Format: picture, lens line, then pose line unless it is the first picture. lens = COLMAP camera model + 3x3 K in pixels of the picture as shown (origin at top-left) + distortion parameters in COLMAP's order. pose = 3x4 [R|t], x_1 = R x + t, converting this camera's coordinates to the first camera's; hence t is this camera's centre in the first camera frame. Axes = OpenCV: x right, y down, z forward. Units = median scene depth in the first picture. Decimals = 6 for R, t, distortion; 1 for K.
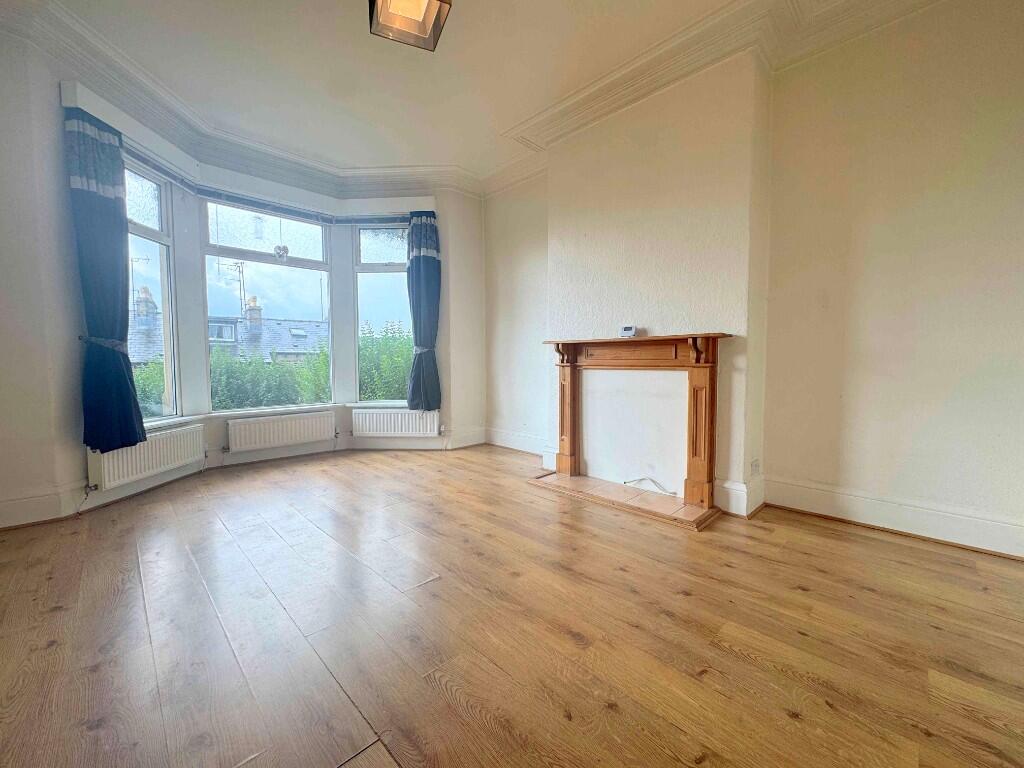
lens RADIAL K [[411.0, 0, 512.0], [0, 411.0, 382.3], [0, 0, 1]] dist [-0.001572, 0.000221]
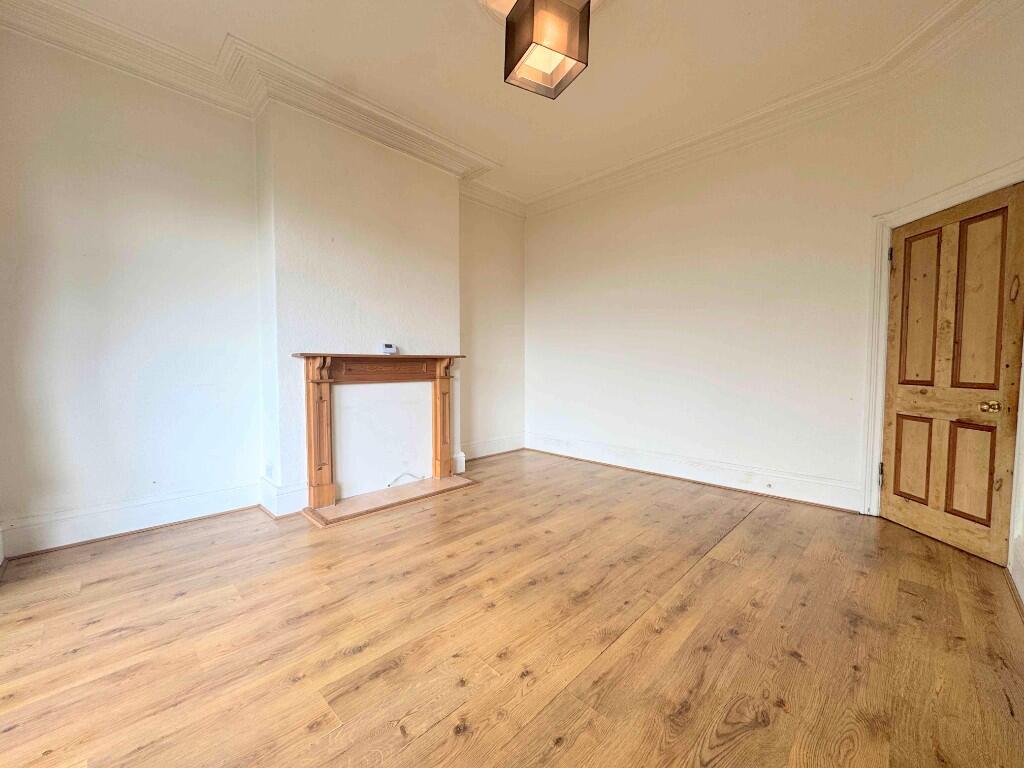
lens RADIAL K [[411.0, 0, 511.9], [0, 411.0, 384.2], [0, 0, 1]] dist [-0.001572, 0.000221]
pose [[-0.021009, -0.047999, 0.998626, -0.863226], [0.051700, 0.997458, 0.049030, -0.067388], [-0.998442, 0.052659, -0.018474, 0.715653]]
